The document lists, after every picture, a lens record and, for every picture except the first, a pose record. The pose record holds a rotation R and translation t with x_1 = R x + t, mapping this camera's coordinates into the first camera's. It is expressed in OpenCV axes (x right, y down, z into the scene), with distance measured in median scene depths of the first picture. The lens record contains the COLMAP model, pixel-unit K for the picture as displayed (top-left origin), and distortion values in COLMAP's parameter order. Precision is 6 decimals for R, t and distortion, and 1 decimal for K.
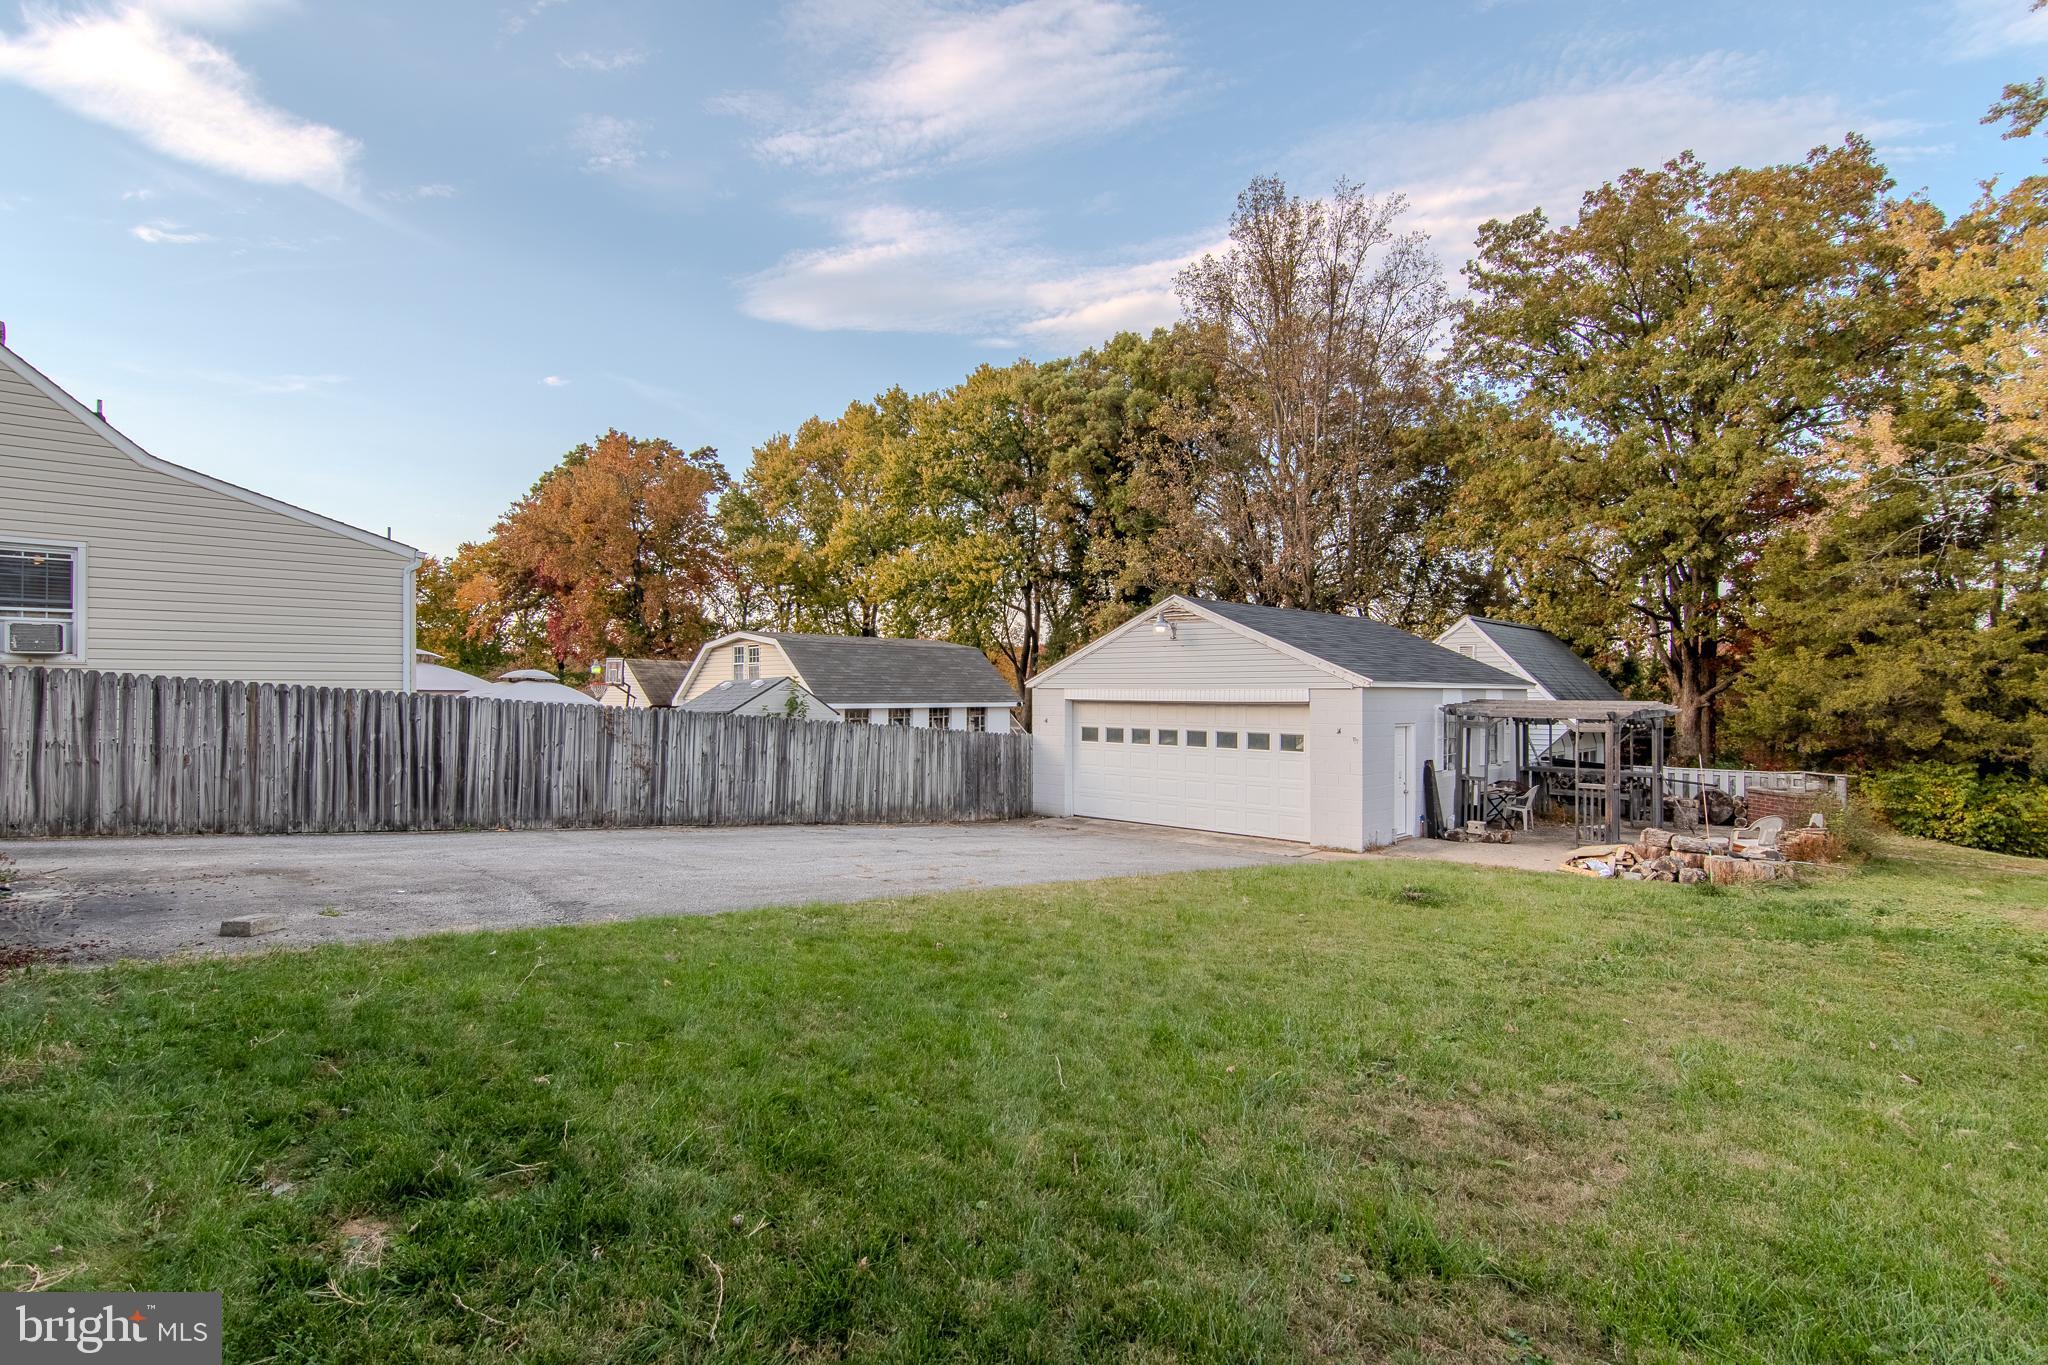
lens RADIAL K [[1003.4, 0, 1024.0], [0, 1003.4, 682.5], [0, 0, 1]] dist [-0.001458, 0.000250]
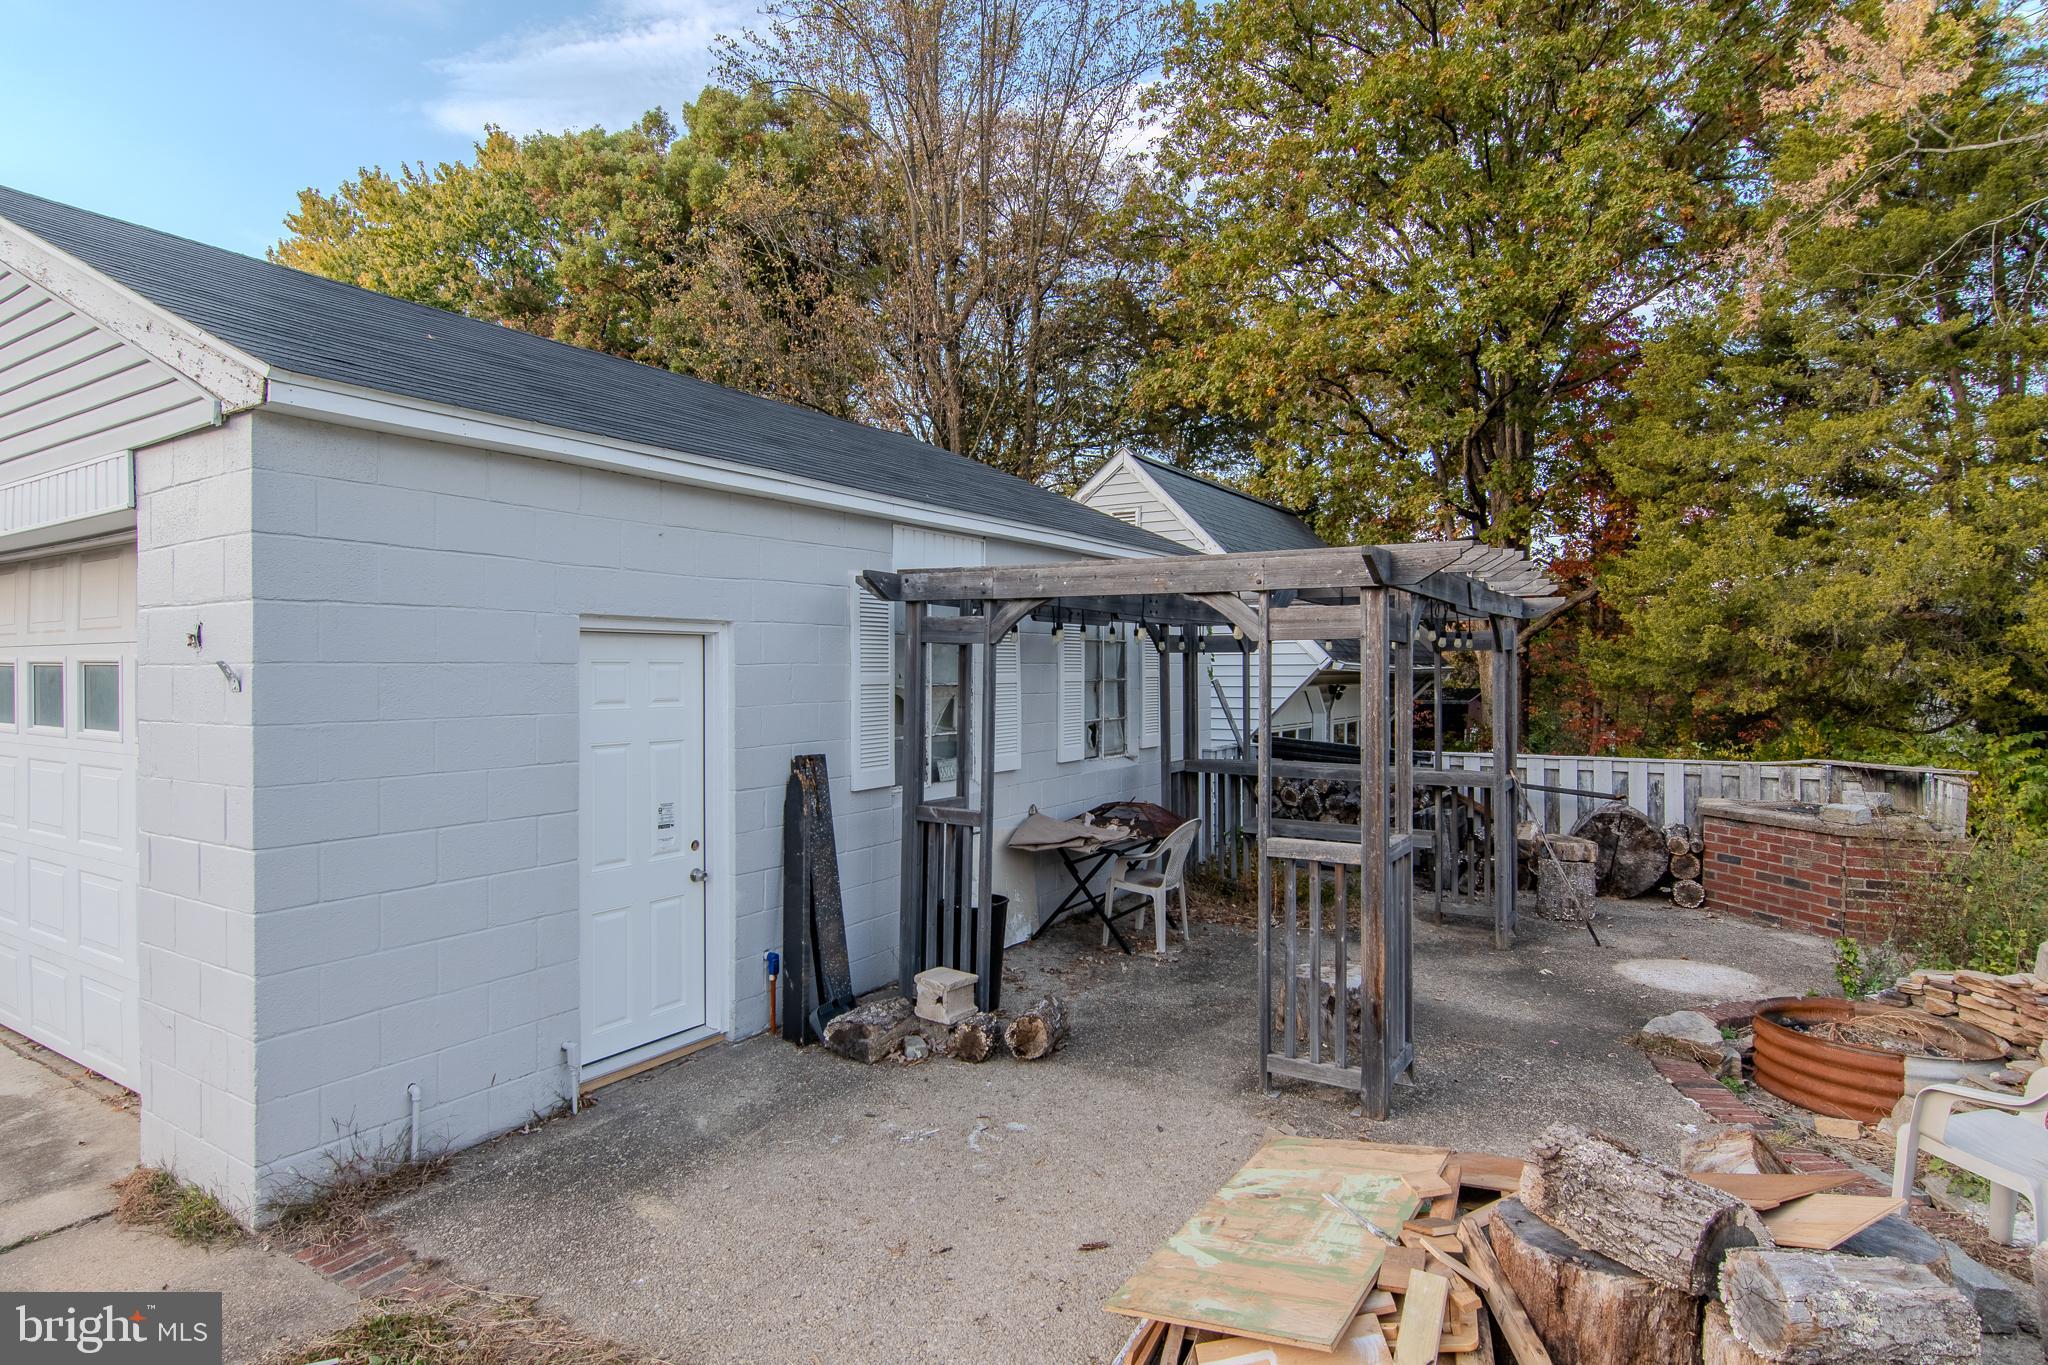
lens RADIAL K [[1098.9, 0, 1024.0], [0, 1098.9, 682.5], [0, 0, 1]] dist [-0.000221, -0.000128]
pose [[0.979066, -0.008745, 0.203356, 0.842321], [0.003618, 0.999666, 0.025571, 0.101625], [-0.203512, -0.024300, 0.978771, 1.430462]]
